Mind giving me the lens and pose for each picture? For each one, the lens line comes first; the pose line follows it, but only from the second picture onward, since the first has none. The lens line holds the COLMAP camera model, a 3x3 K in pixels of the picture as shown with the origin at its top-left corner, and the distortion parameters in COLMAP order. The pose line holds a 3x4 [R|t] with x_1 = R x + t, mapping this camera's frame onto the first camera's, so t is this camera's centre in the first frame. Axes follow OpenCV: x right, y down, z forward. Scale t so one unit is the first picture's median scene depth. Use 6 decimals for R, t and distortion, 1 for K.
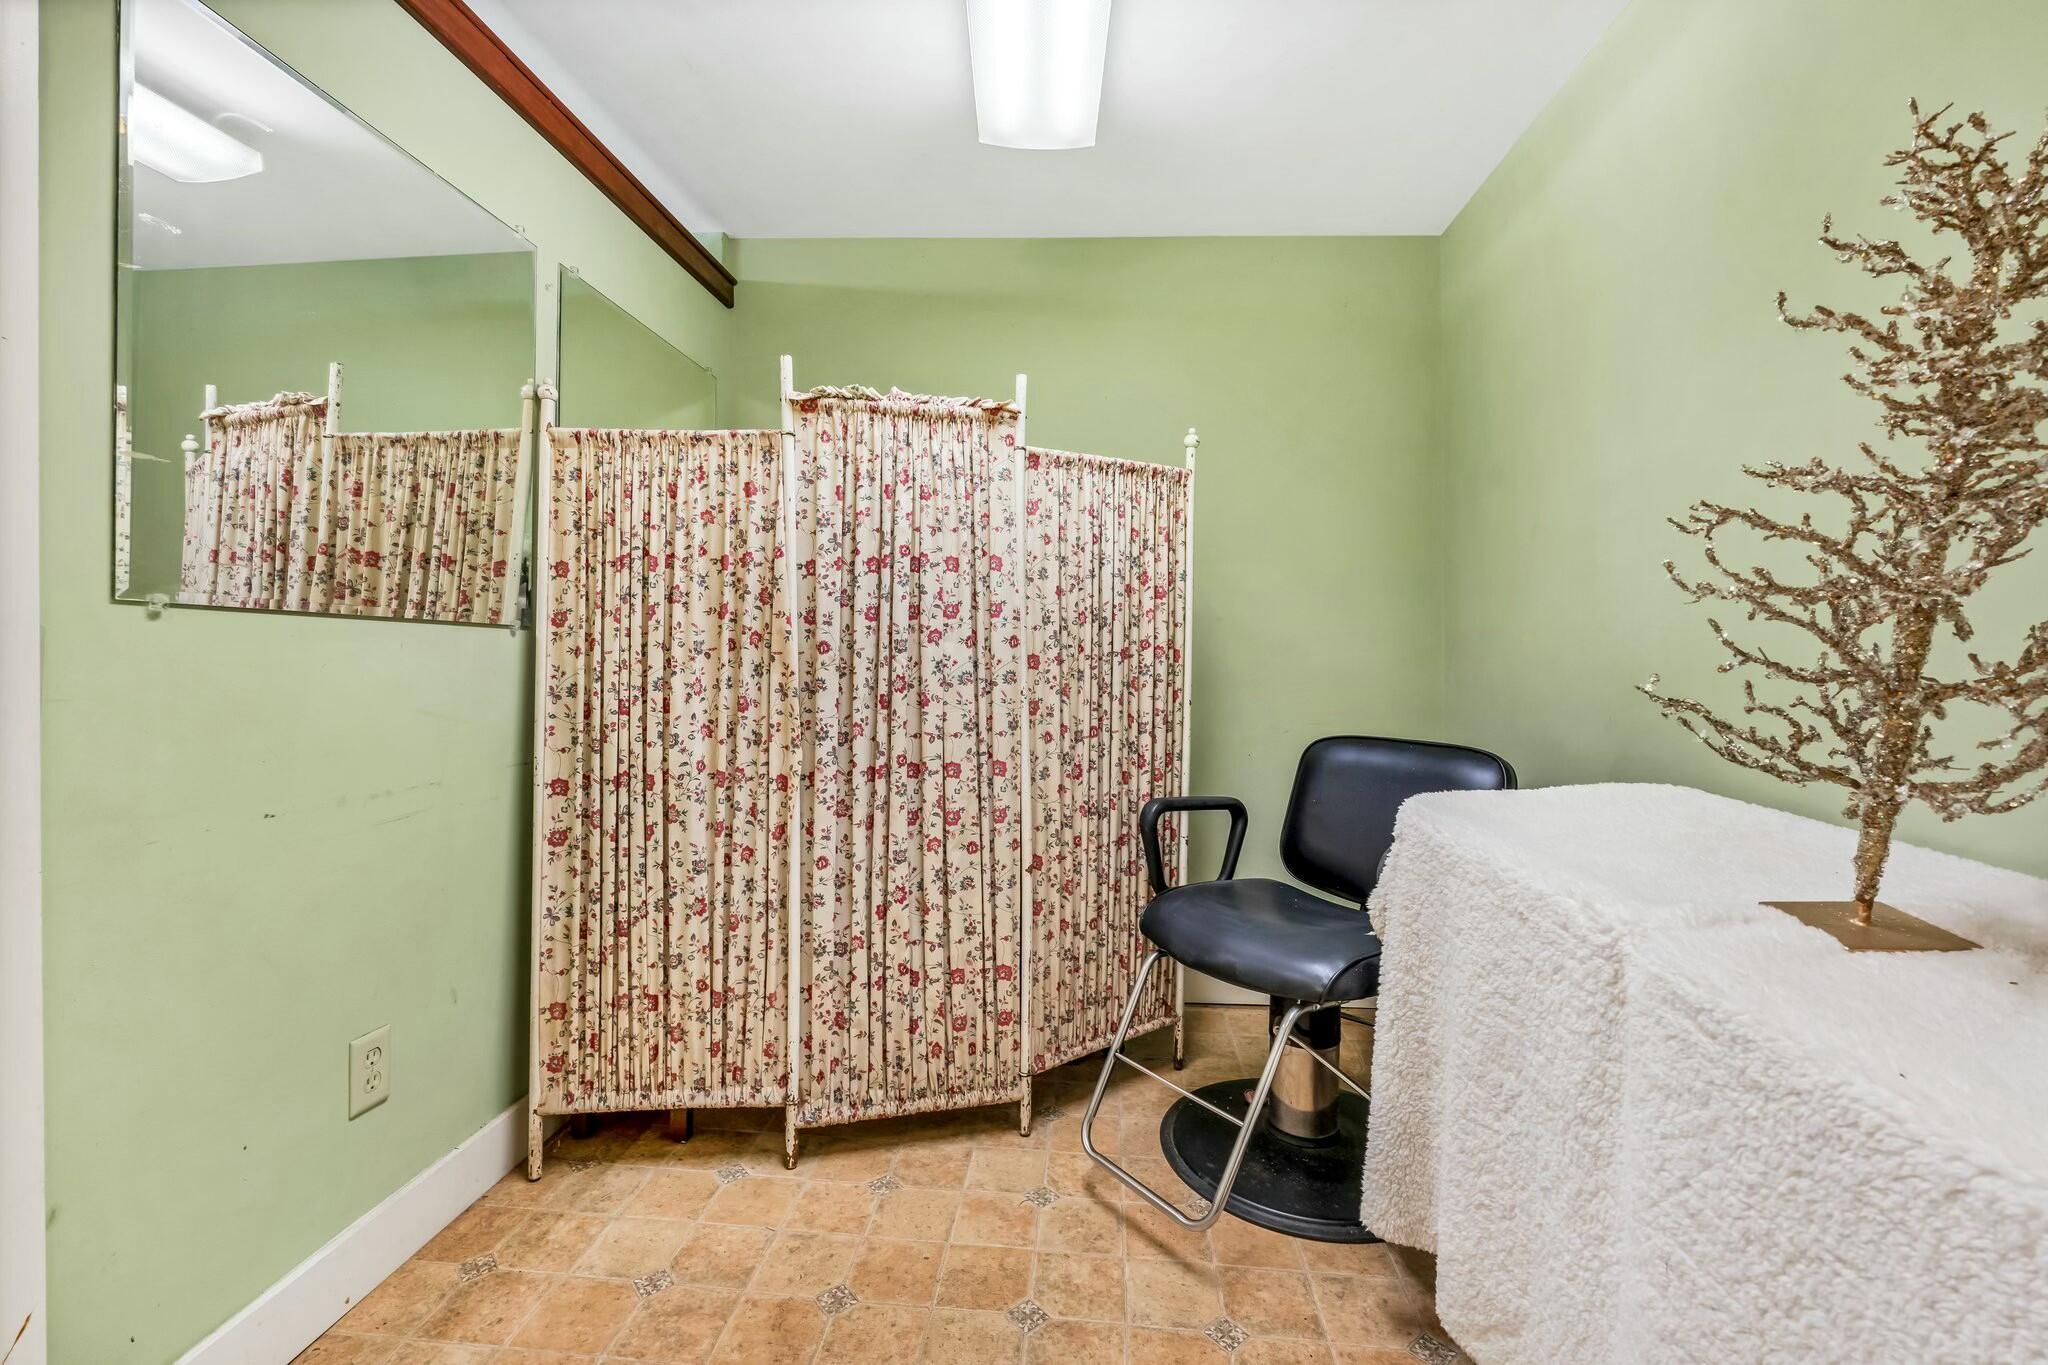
lens RADIAL K [[937.8, 0, 1025.4], [0, 937.8, 653.0], [0, 0, 1]] dist [-0.000478, -0.000091]
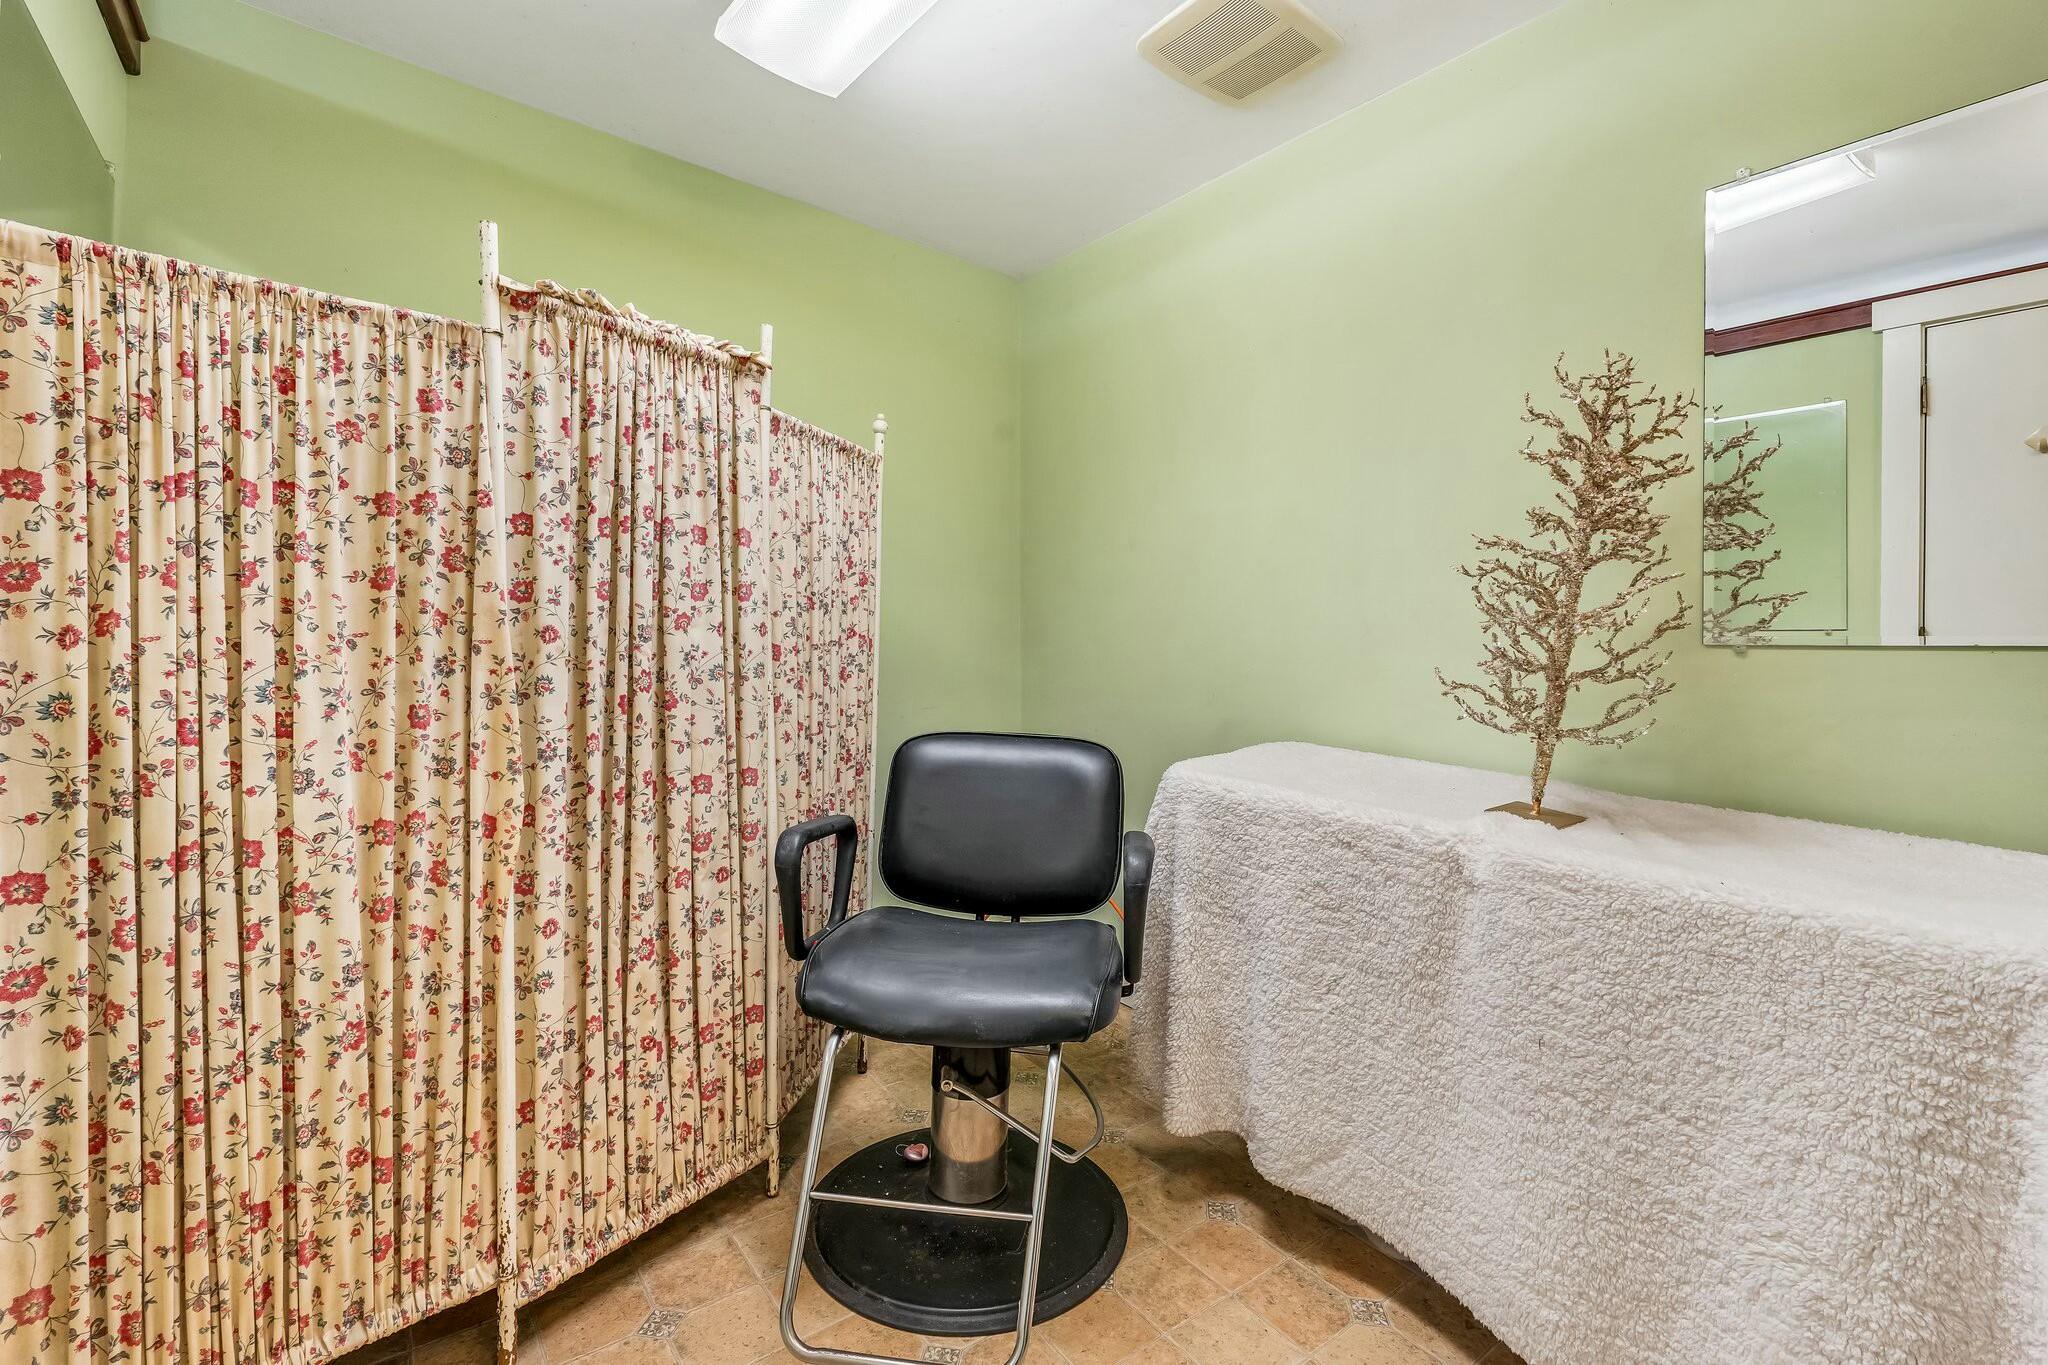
lens RADIAL K [[956.2, 0, 1024.6], [0, 956.2, 618.8], [0, 0, 1]] dist [0.000259, -0.000303]
pose [[0.710621, 0.021911, 0.703234, -0.476001], [-0.014343, 0.999758, -0.016657, -0.010961], [-0.703429, 0.001750, 0.710763, 0.203642]]
